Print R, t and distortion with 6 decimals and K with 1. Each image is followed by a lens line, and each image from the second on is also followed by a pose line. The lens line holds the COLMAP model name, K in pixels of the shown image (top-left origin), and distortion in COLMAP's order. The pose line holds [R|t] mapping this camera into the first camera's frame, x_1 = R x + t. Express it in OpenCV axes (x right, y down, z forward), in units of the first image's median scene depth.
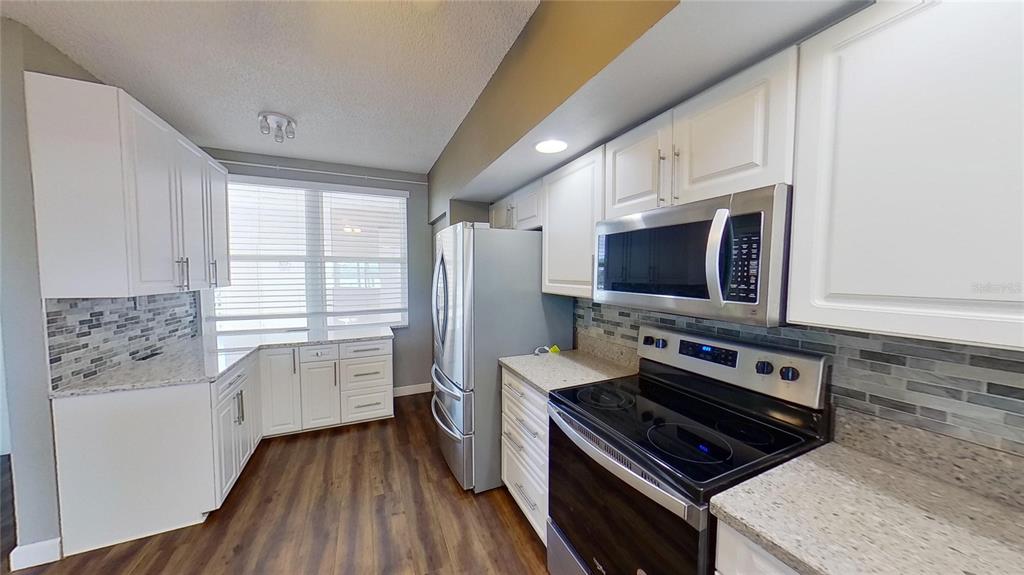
lens RADIAL K [[316.9, 0, 502.2], [0, 316.9, 289.3], [0, 0, 1]] dist [0.007924, -0.000004]
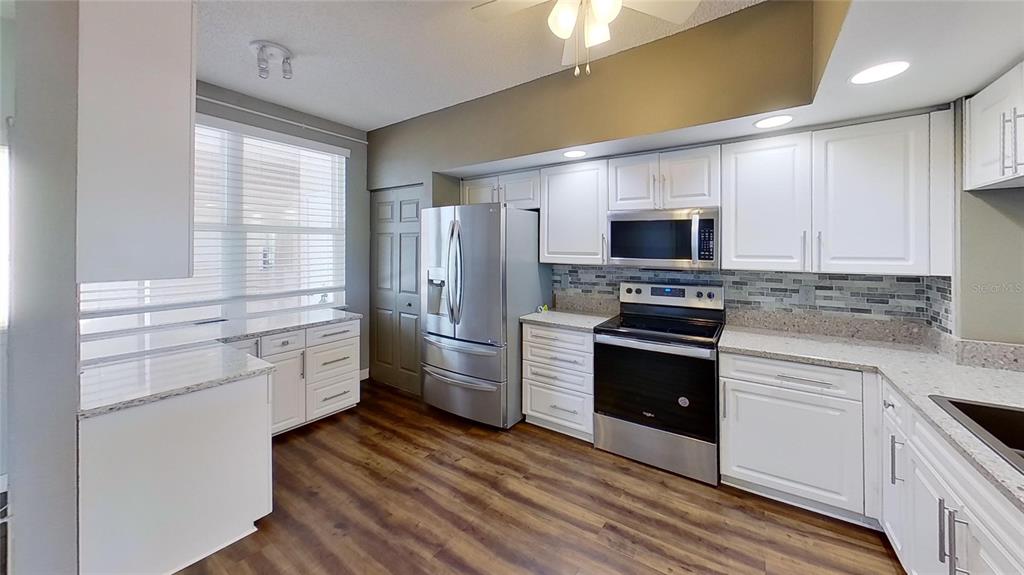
lens RADIAL K [[359.7, 0, 515.4], [0, 359.7, 284.0], [0, 0, 1]] dist [-0.008092, 0.000111]
pose [[0.843608, -0.050066, 0.534620, -0.971597], [0.024583, 0.998201, 0.054690, 0.020514], [-0.536396, -0.032995, 0.843321, -0.194500]]
